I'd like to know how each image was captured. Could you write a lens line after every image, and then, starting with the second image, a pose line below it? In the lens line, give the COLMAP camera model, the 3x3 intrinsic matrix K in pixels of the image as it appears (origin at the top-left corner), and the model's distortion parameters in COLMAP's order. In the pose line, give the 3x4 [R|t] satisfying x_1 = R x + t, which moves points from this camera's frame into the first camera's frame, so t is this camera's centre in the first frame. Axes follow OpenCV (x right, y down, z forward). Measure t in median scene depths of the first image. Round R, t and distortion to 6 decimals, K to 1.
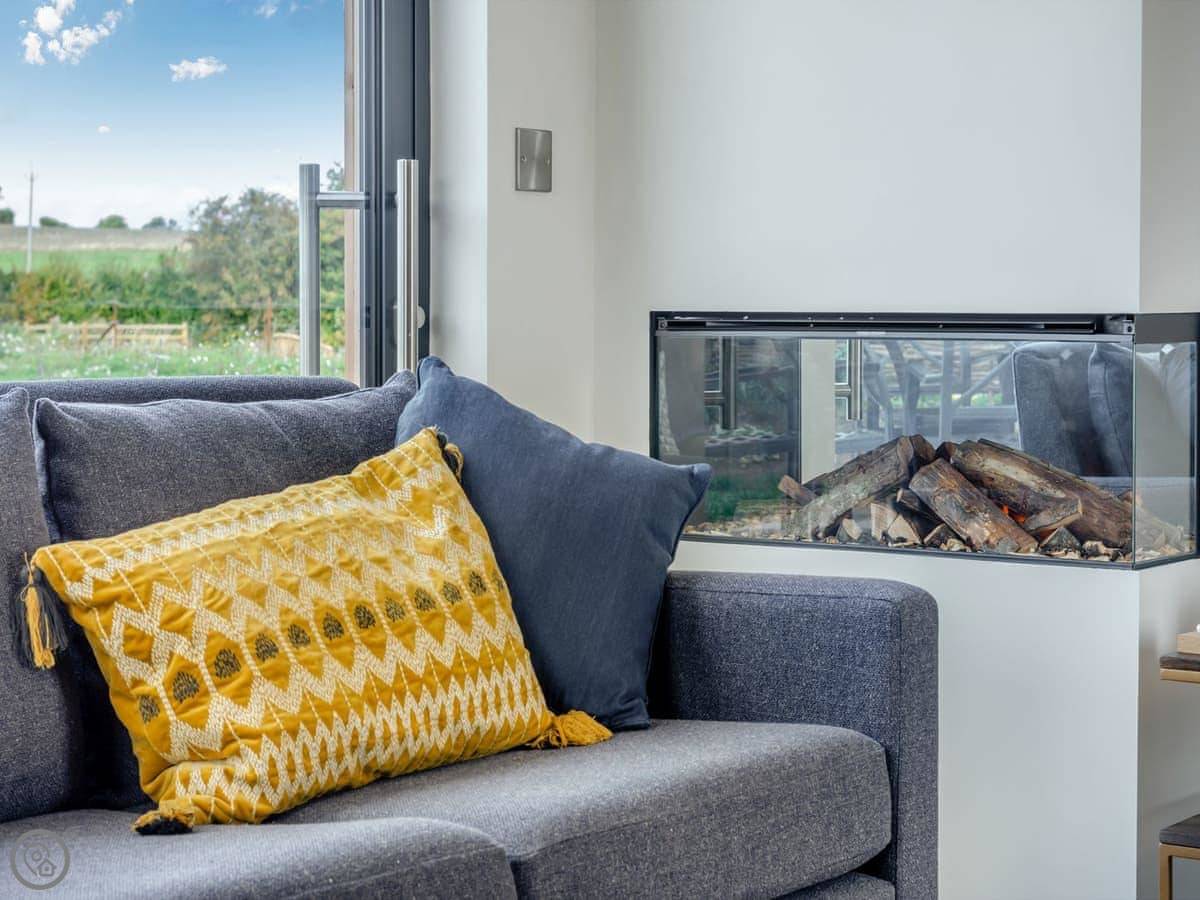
lens RADIAL K [[2688.4, 0, 600.0], [0, 2688.4, 450.0], [0, 0, 1]] dist [0.004163, -0.114496]
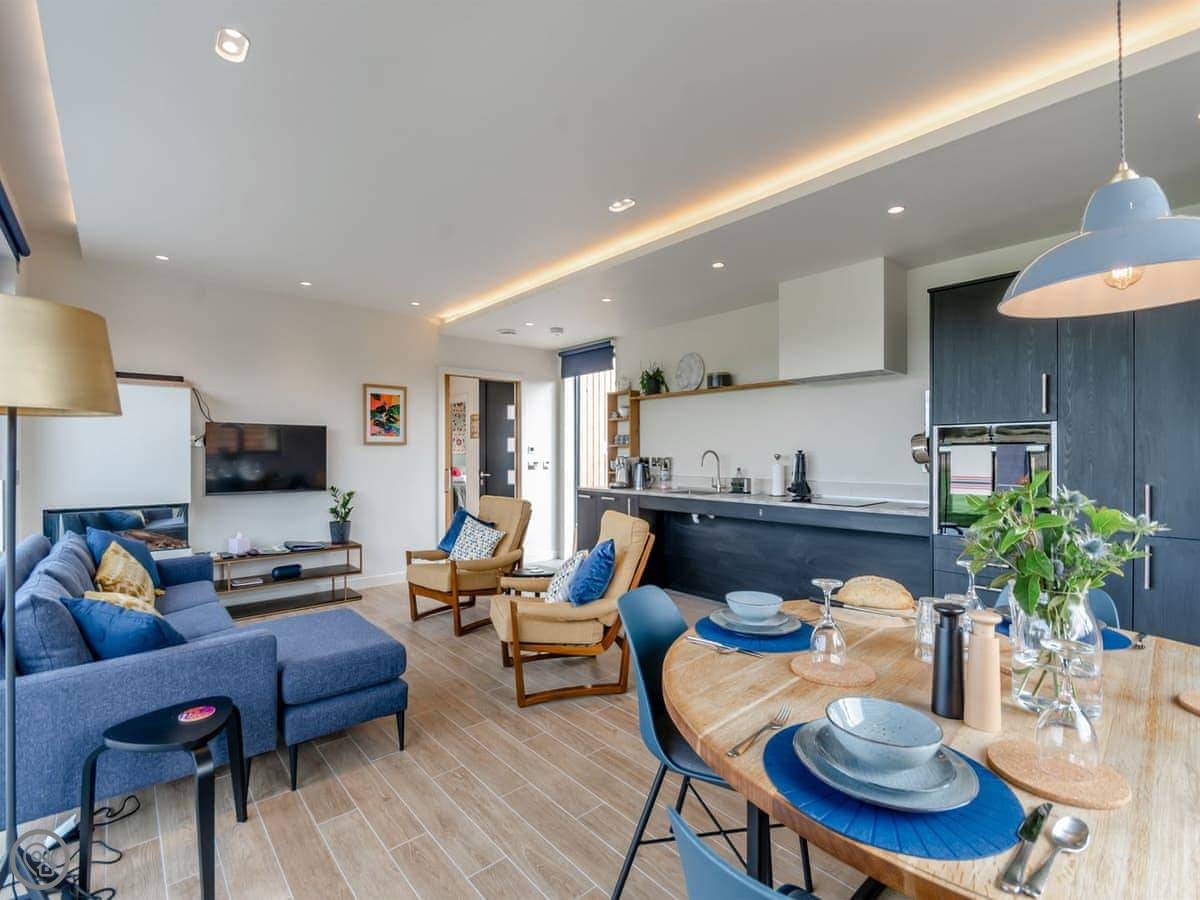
lens RADIAL K [[559.0, 0, 597.0], [0, 559.0, 455.8], [0, 0, 1]] dist [0.004020, -0.006108]
pose [[0.226639, -0.007202, 0.973952, -0.970226], [0.054965, 0.998474, -0.005407, -0.124824], [-0.972427, 0.054759, 0.226688, -0.144382]]
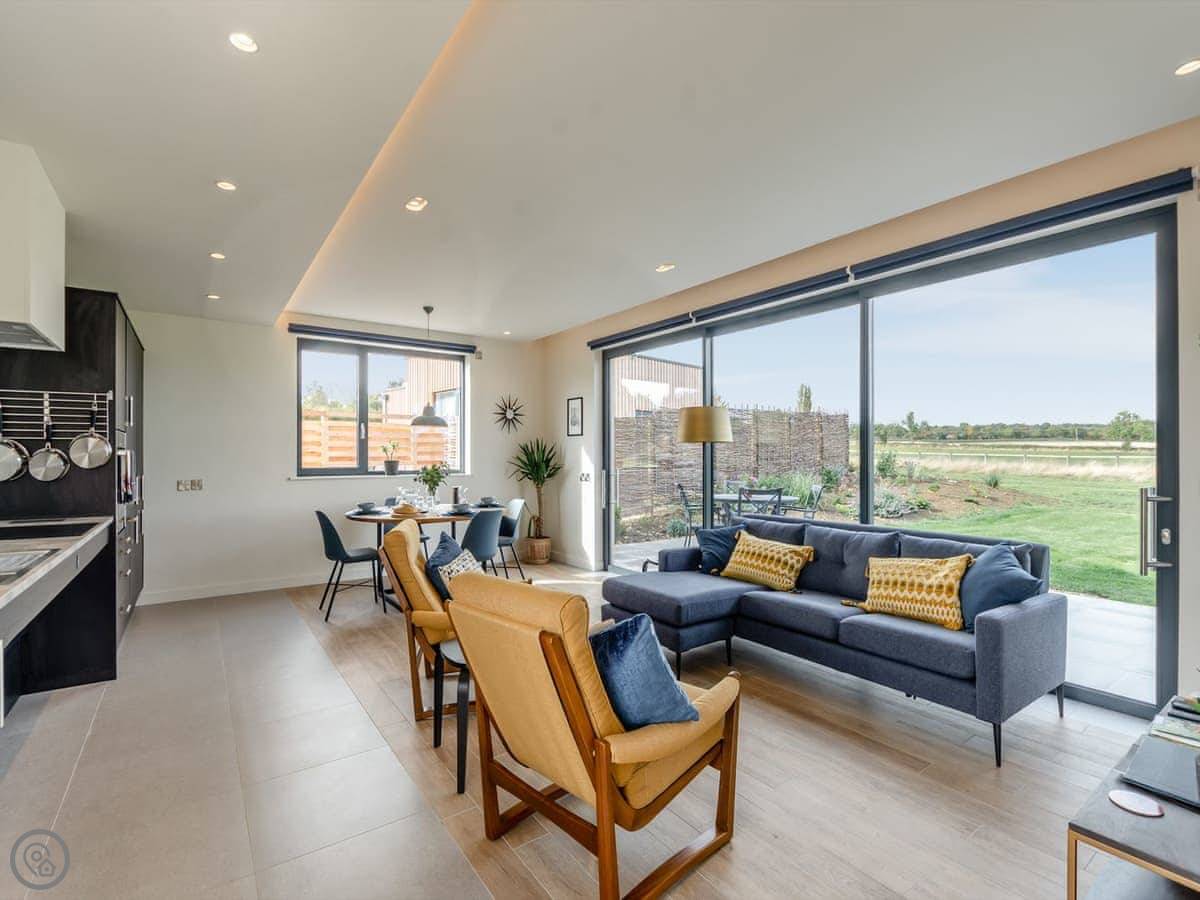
lens RADIAL K [[561.8, 0, 578.7], [0, 561.8, 454.9], [0, 0, 1]] dist [0.003068, -0.004845]
pose [[-0.323324, -0.002670, -0.946285, 1.127781], [-0.051604, 0.998558, 0.014814, -0.167191], [0.944880, 0.053622, -0.322995, 0.752590]]
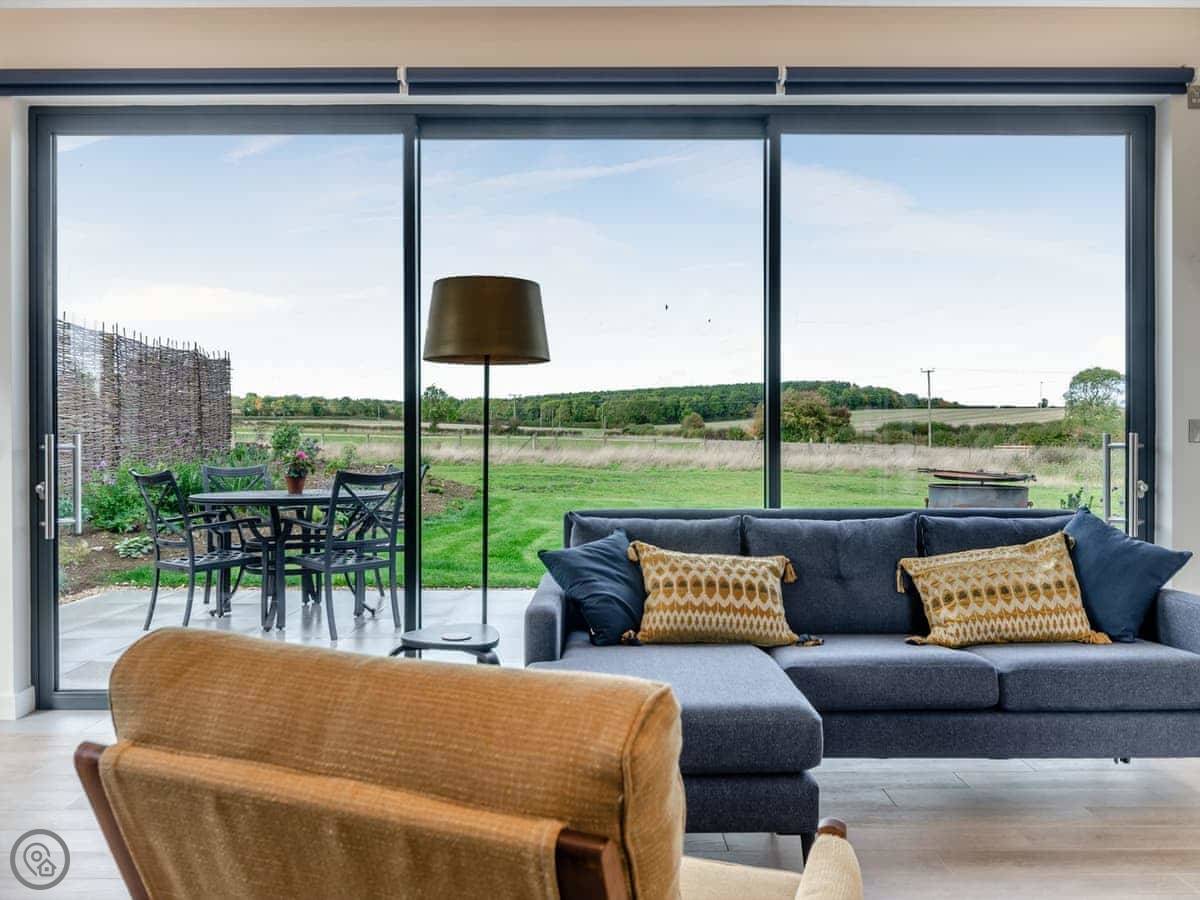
lens RADIAL K [[888.5, 0, 600.0], [0, 888.5, 450.0], [0, 0, 1]] dist [0.003108, -0.005293]
pose [[0.602085, 0.009110, -0.798380, 0.469404], [-0.043592, 0.998819, -0.021476, -0.061940], [0.797241, 0.047733, 0.601771, -0.032897]]
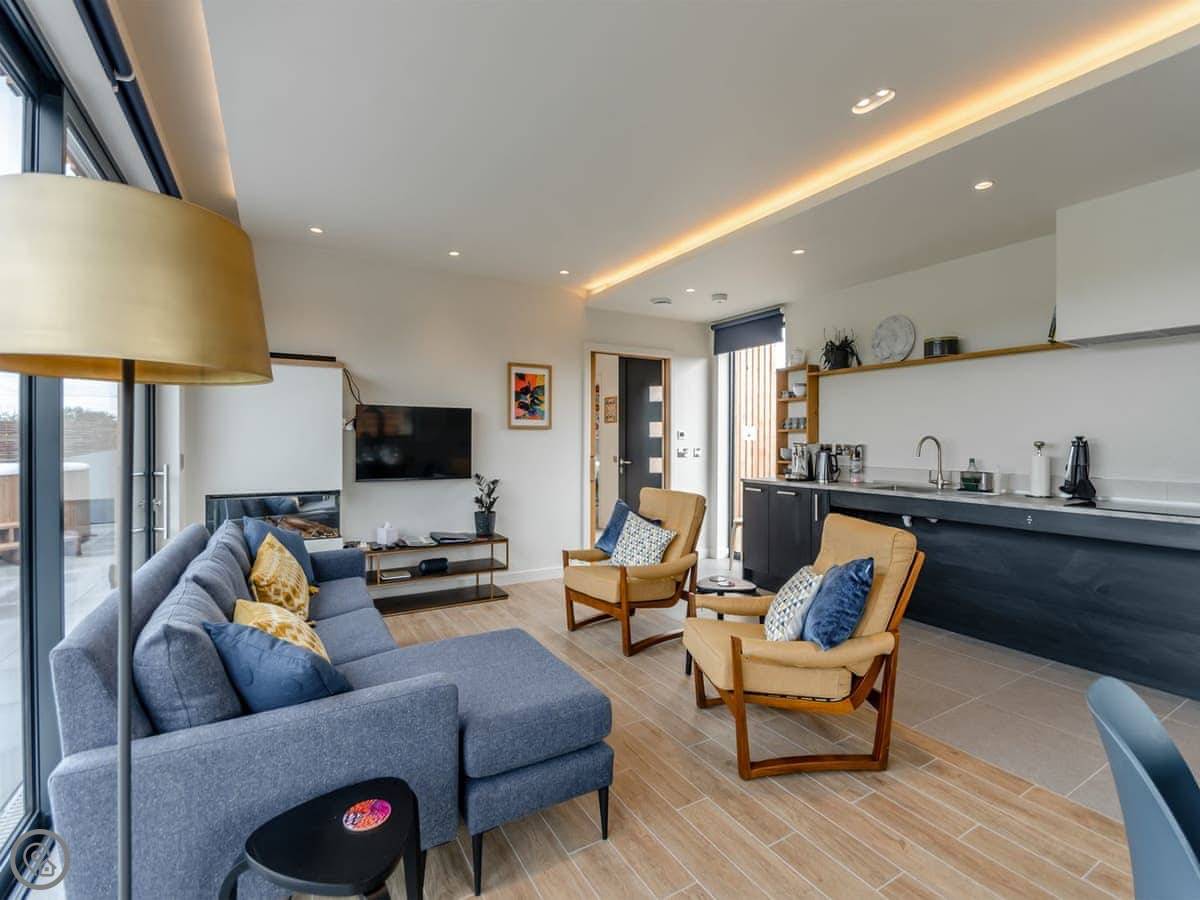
lens RADIAL K [[554.1, 0, 591.8], [0, 554.1, 443.4], [0, 0, 1]] dist [-0.001820, -0.000266]
pose [[0.409249, -0.007383, 0.912393, -0.774628], [0.047502, 0.998784, -0.013225, -0.135644], [-0.911185, 0.048753, 0.409102, 0.110332]]
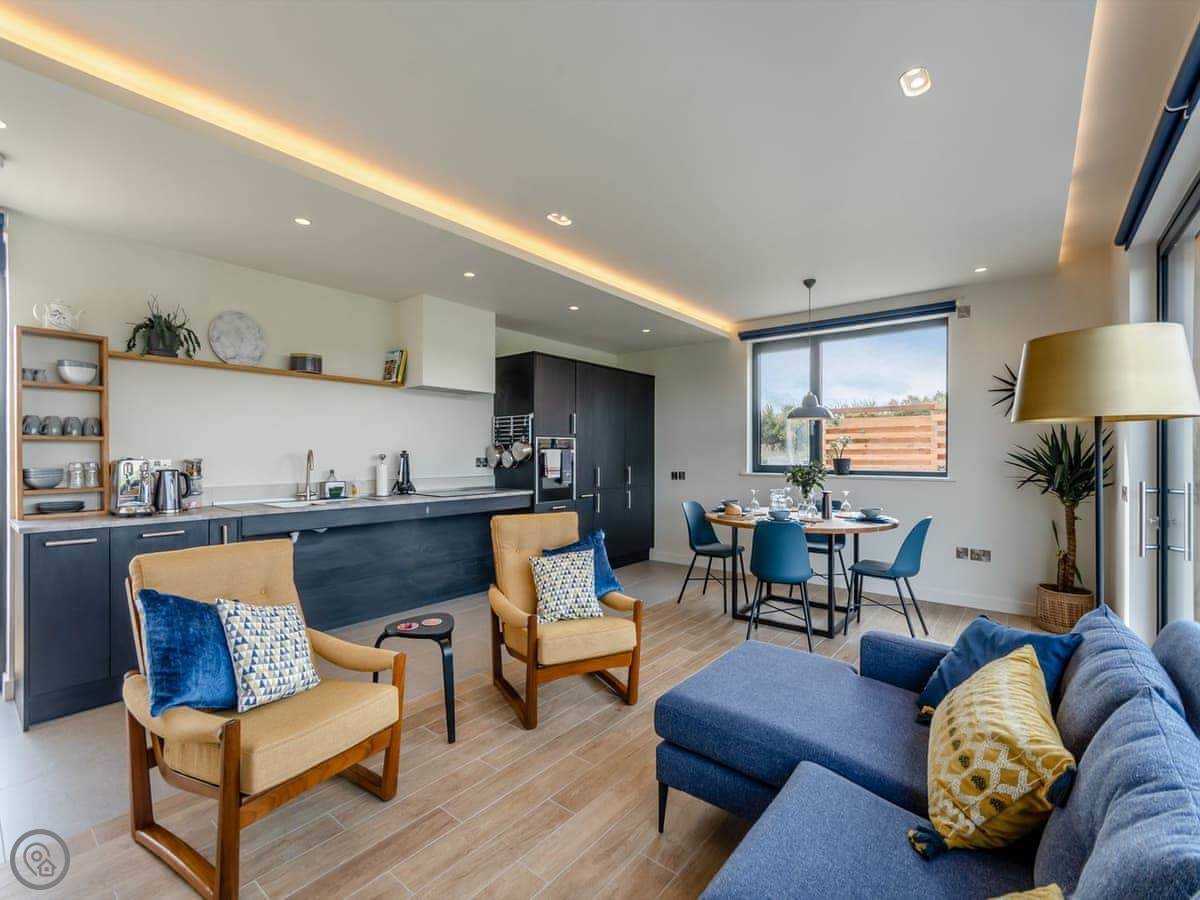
lens RADIAL K [[534.1, 0, 613.7], [0, 534.1, 452.2], [0, 0, 1]] dist [-0.001142, -0.000248]
pose [[-0.999380, -0.000041, 0.035210, 0.008551], [0.001807, 0.998622, 0.052439, -0.194813], [-0.035163, 0.052471, -0.998003, 1.228375]]
